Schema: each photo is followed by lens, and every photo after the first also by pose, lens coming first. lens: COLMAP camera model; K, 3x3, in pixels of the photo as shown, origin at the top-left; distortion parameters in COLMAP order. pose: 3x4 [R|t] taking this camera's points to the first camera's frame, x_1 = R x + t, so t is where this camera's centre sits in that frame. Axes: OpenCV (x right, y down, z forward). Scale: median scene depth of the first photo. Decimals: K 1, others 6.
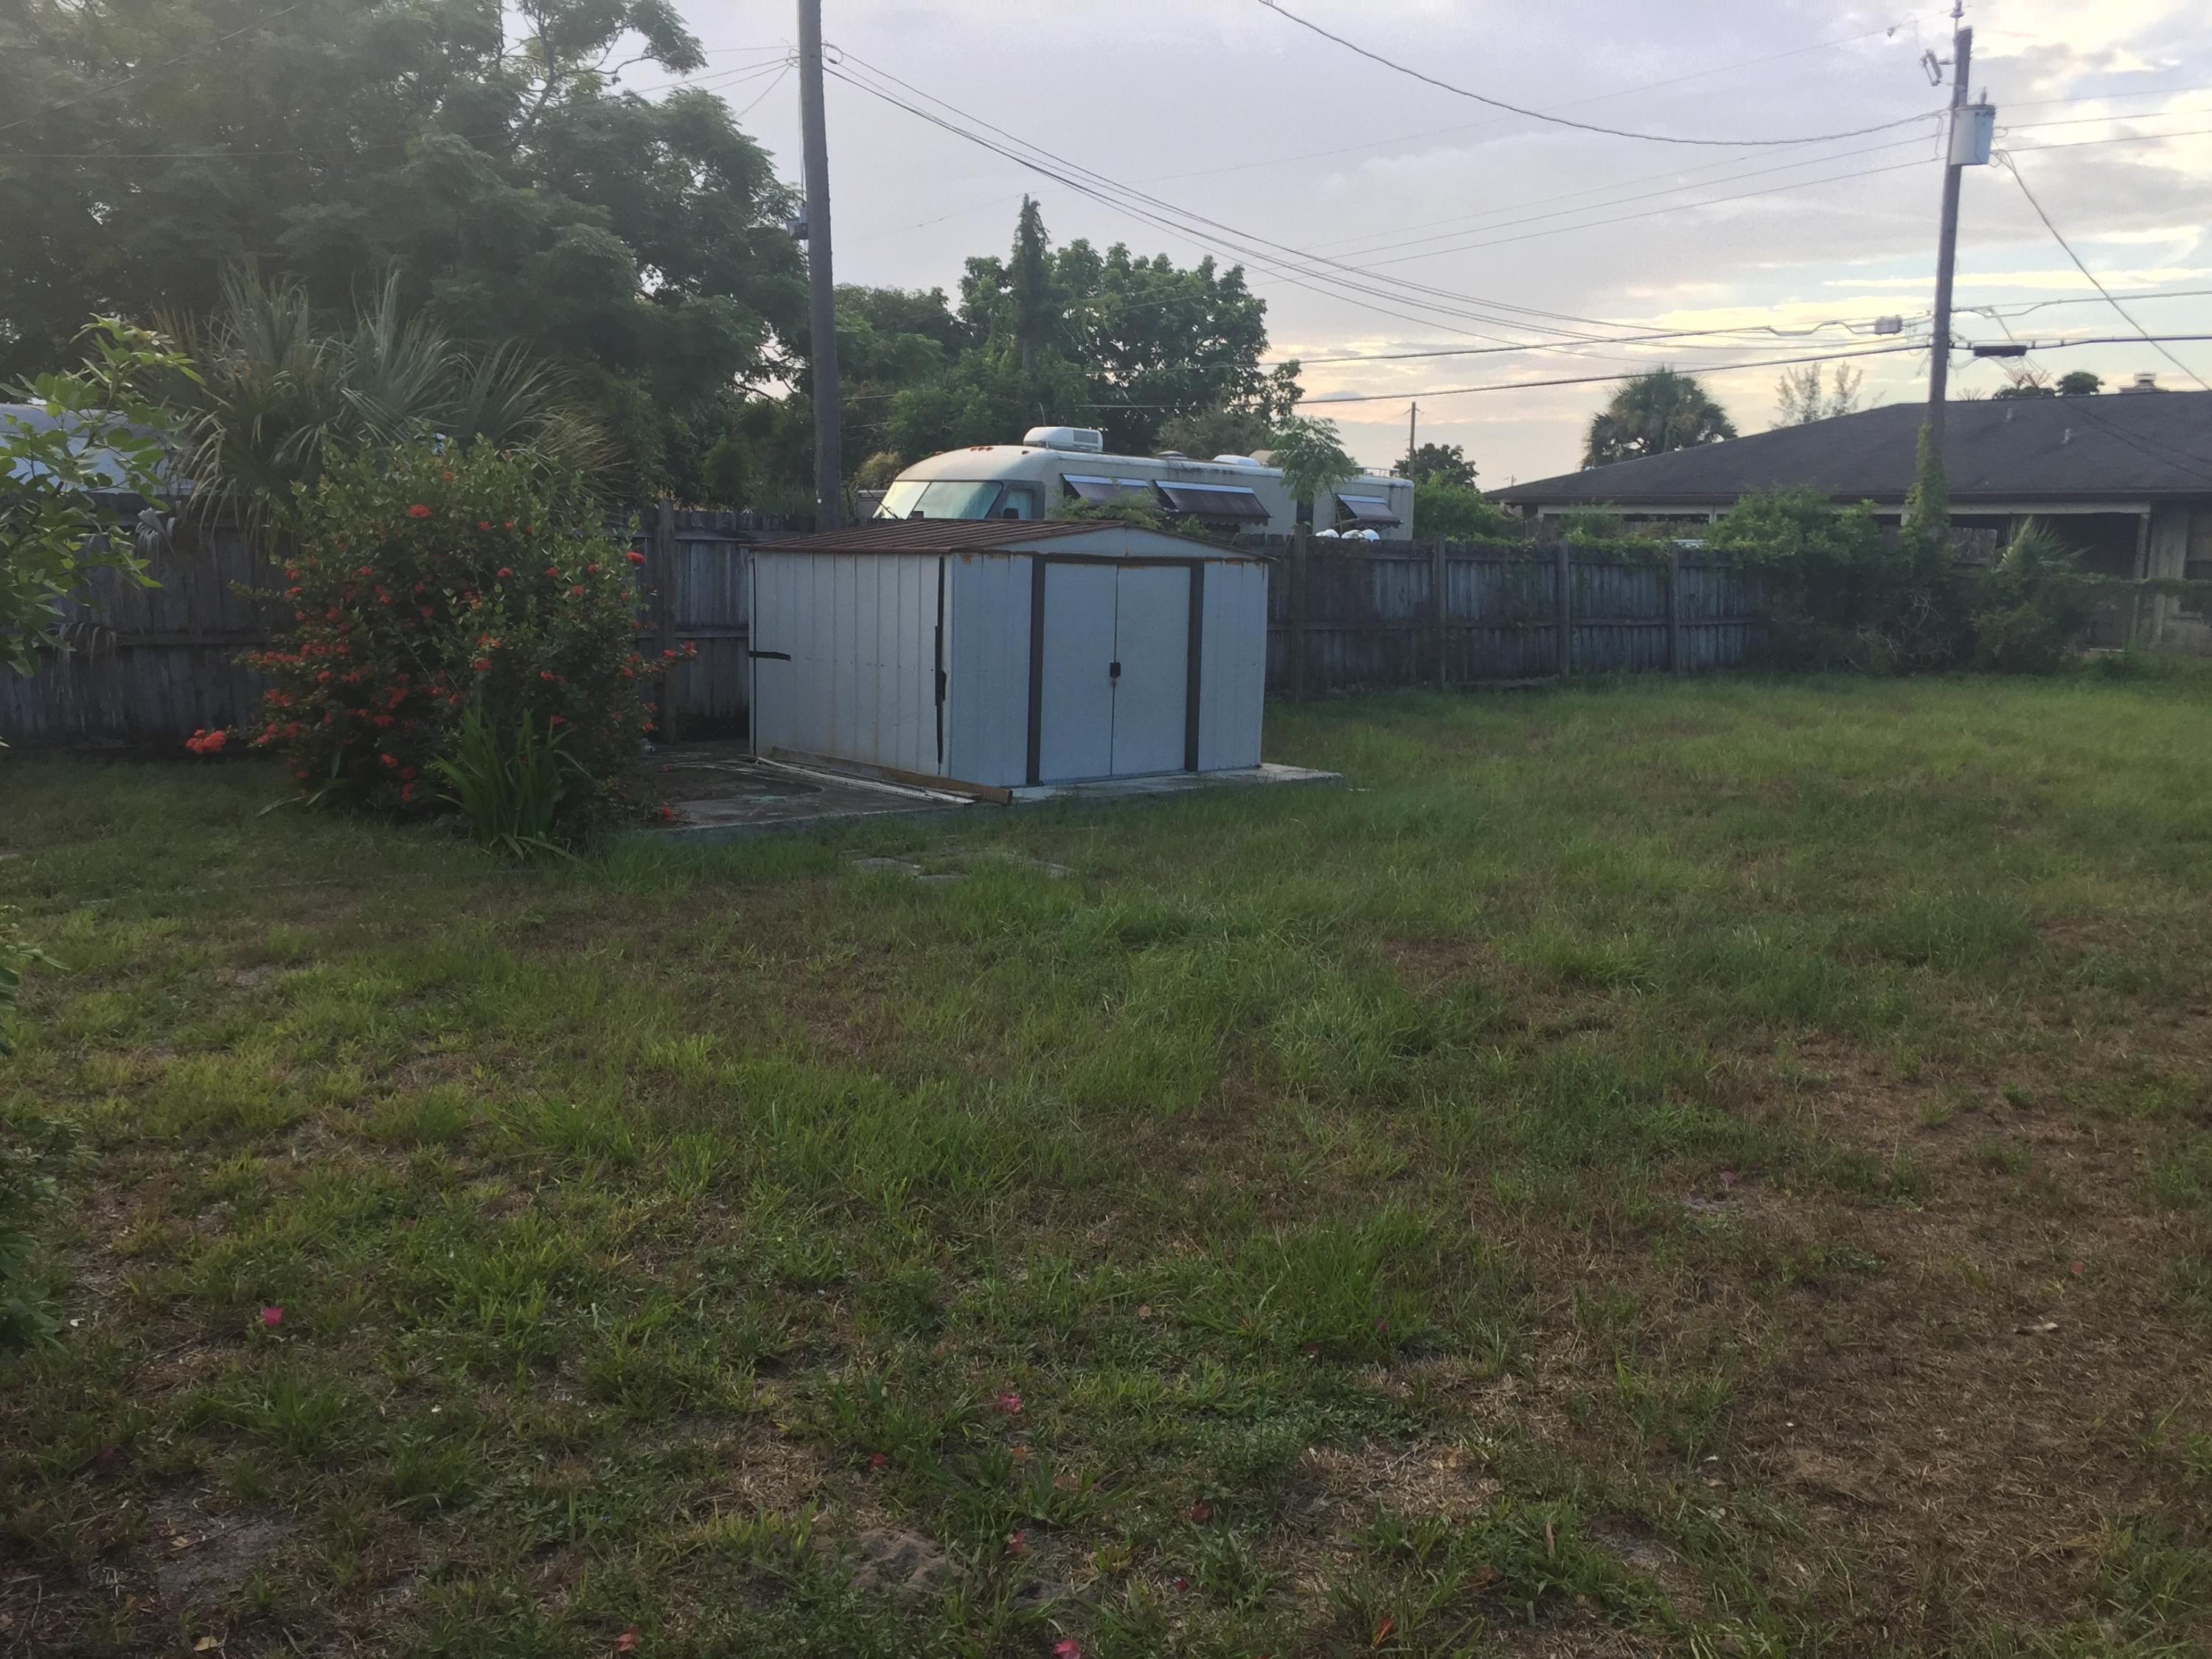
lens RADIAL K [[1881.6, 0, 1105.5], [0, 1881.6, 800.7], [0, 0, 1]] dist [0.080662, -0.110319]
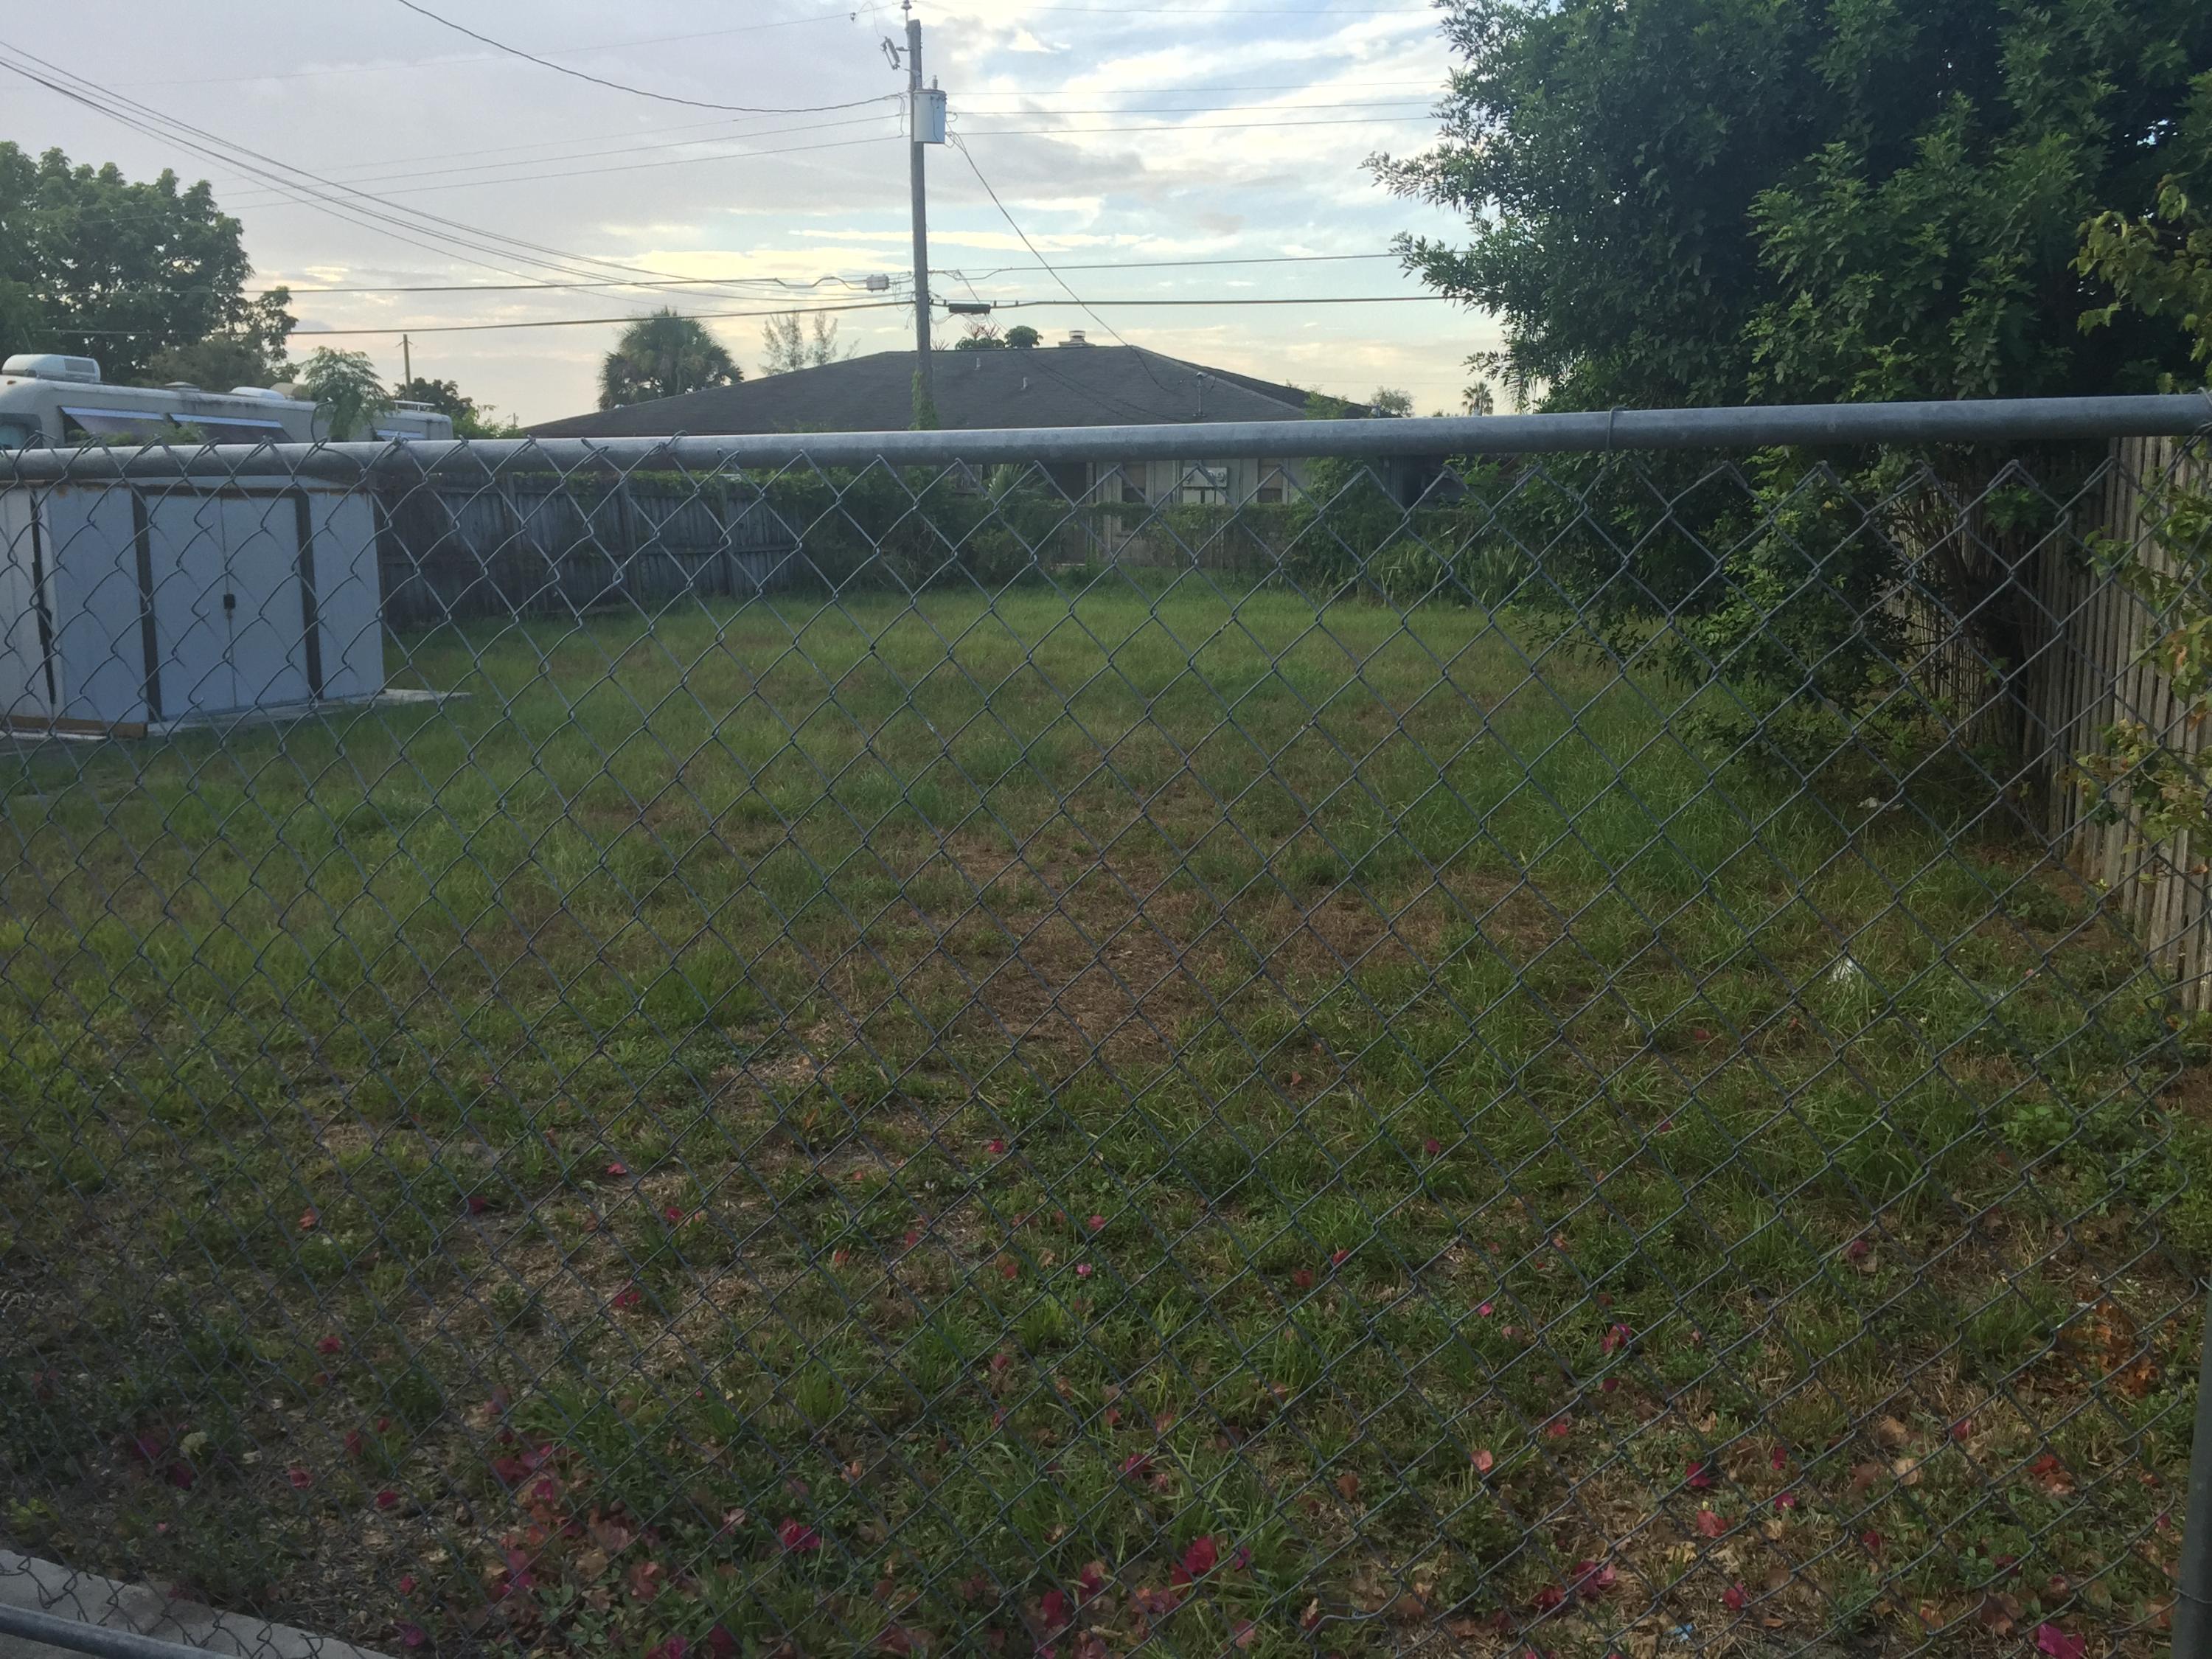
lens RADIAL K [[1949.5, 0, 1148.4], [0, 1949.5, 816.9], [0, 0, 1]] dist [0.088786, -0.126519]
pose [[0.861448, -0.100963, 0.497709, -0.104275], [0.085445, 0.994882, 0.053927, 0.028374], [-0.500606, -0.003929, 0.865666, -0.149781]]
